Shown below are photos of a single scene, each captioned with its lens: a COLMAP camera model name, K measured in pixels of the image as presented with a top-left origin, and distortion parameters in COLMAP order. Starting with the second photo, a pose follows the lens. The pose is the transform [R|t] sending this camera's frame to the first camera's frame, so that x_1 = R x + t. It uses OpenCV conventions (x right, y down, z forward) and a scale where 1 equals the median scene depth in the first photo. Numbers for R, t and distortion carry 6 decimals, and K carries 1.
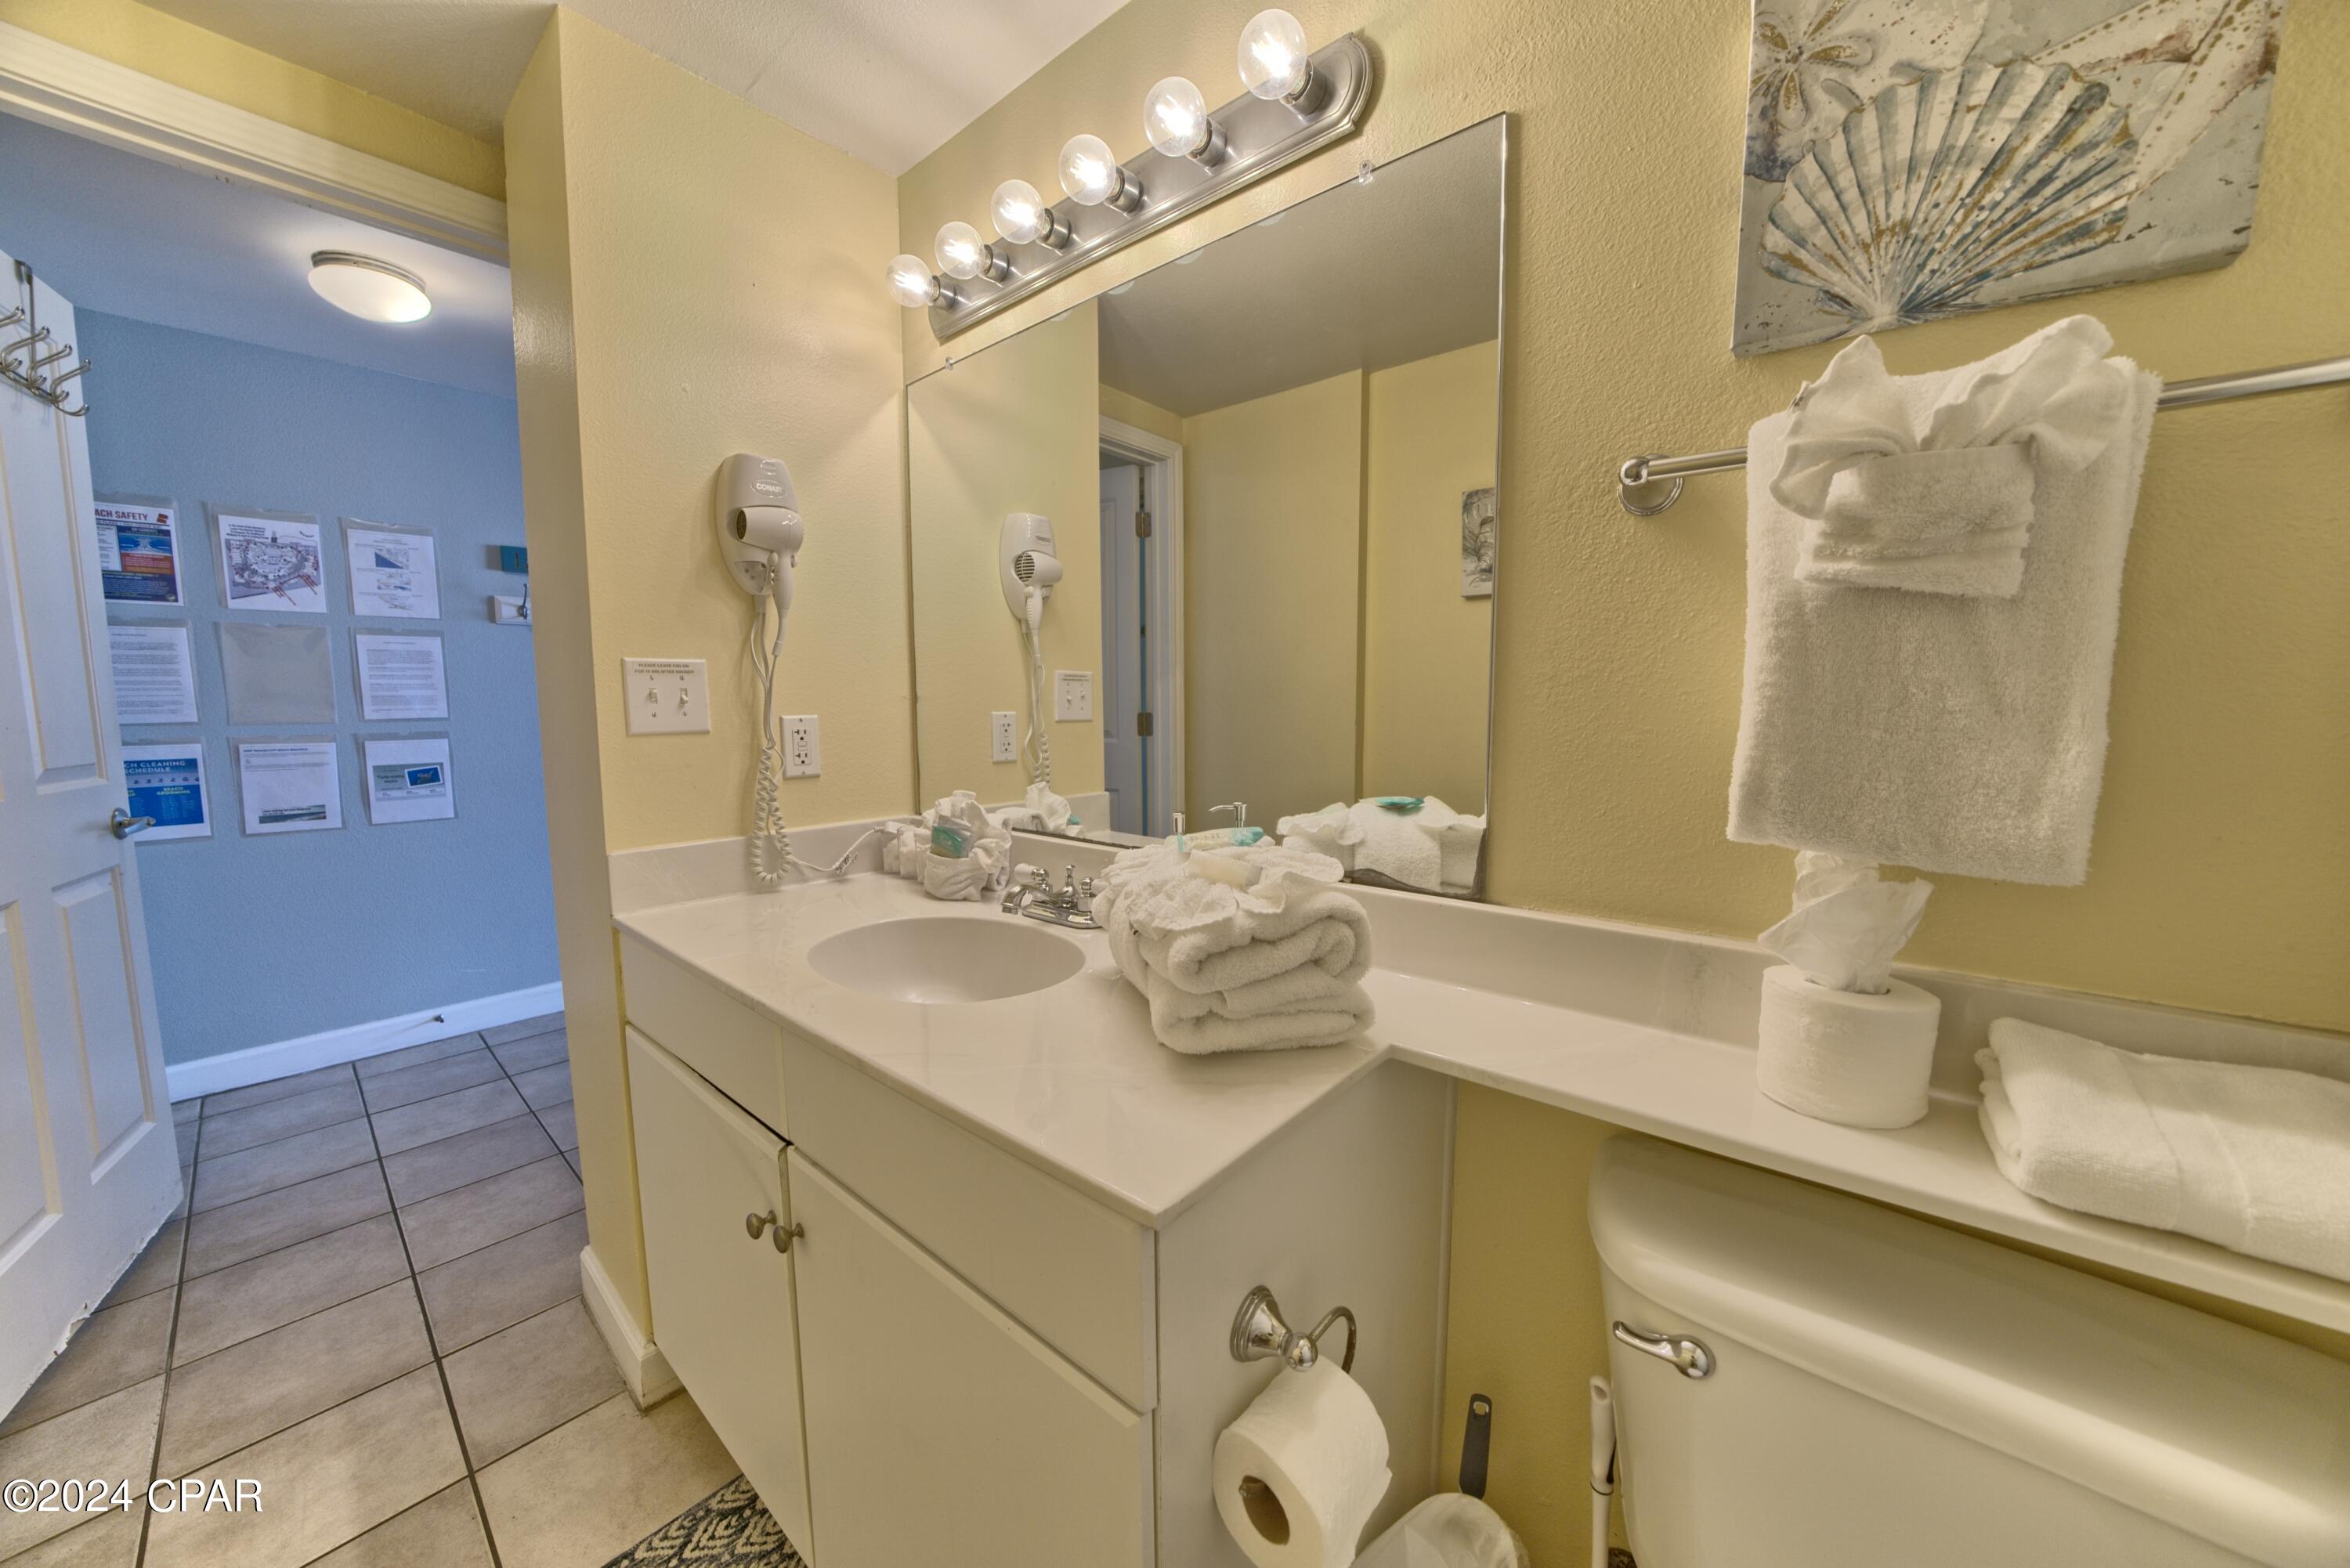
lens RADIAL K [[811.5, 0, 1175.0], [0, 811.5, 776.4], [0, 0, 1]] dist [-0.027733, 0.003364]
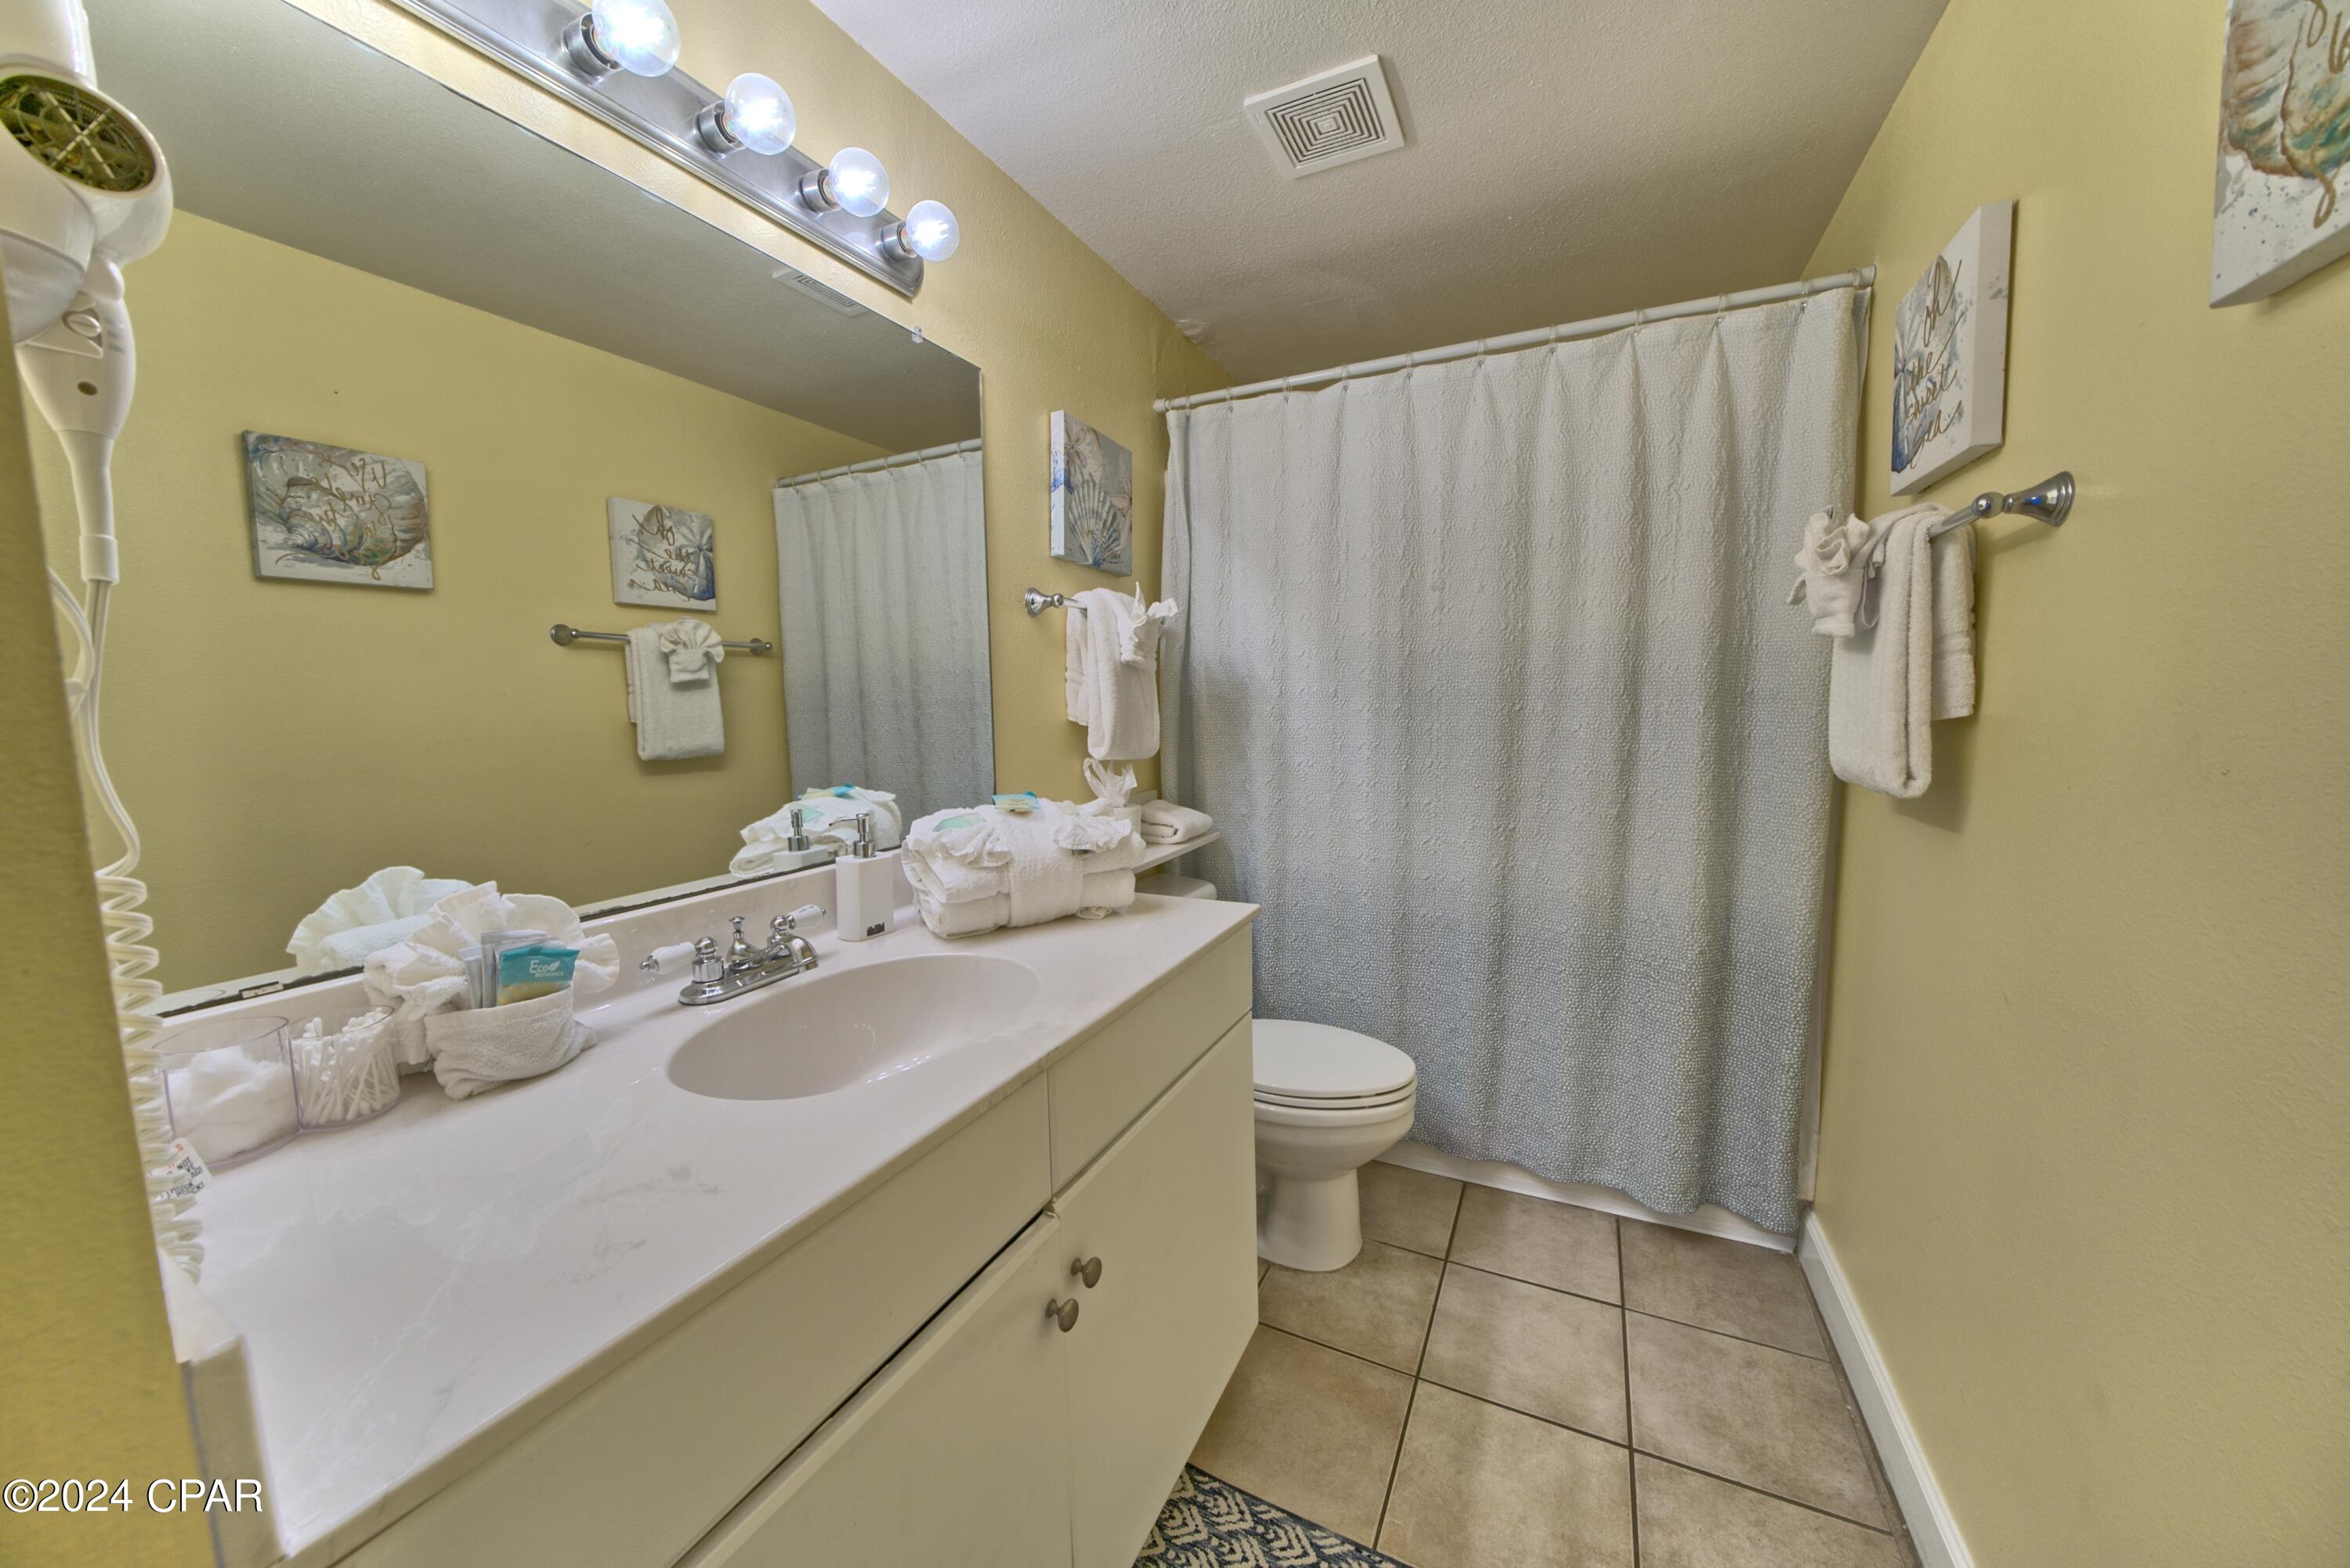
lens RADIAL K [[811.5, 0, 1175.0], [0, 811.5, 776.4], [0, 0, 1]] dist [-0.027733, 0.003364]
pose [[-0.237048, -0.082435, 0.967994, -1.850591], [0.106928, 0.988126, 0.110335, -0.127583], [-0.965596, 0.129660, -0.225418, 1.386287]]
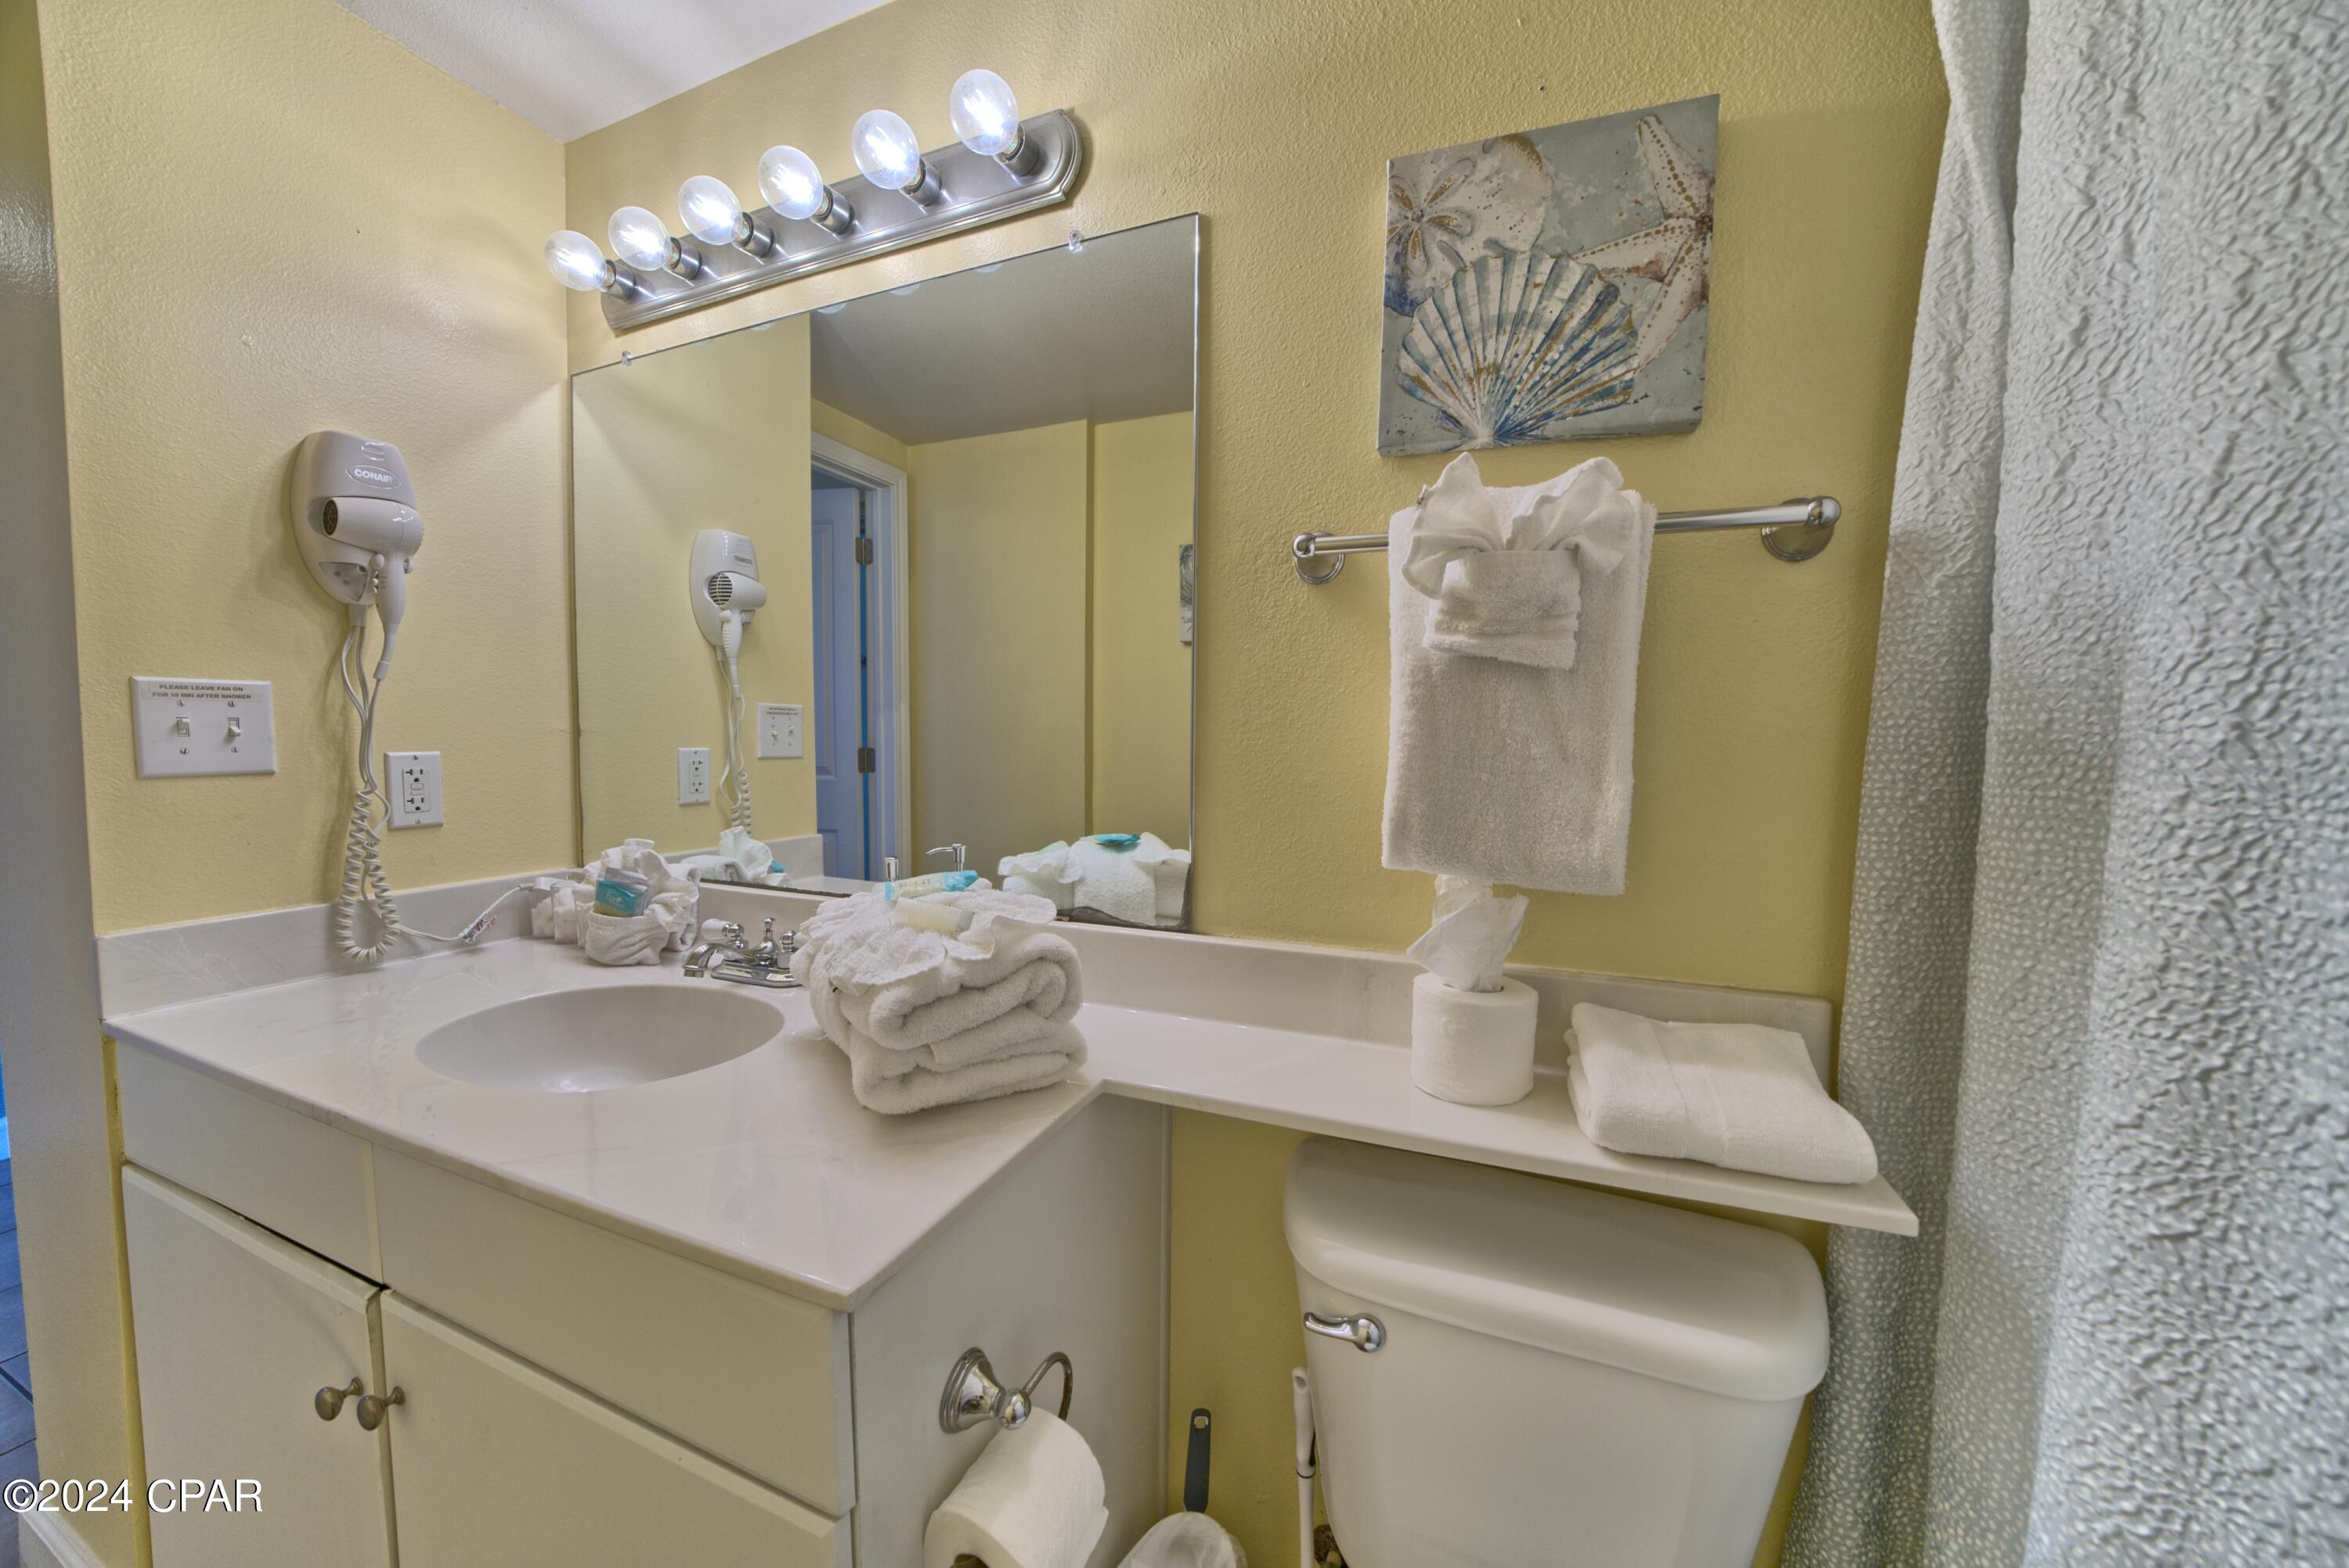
lens RADIAL K [[811.1, 0, 1174.5], [0, 811.1, 776.4], [0, 0, 1]] dist [-0.027733, 0.003364]
pose [[0.949774, -0.005217, 0.312892, 0.040164], [0.018018, 0.999114, -0.038035, -0.013278], [-0.312417, 0.041763, 0.949027, -0.019195]]
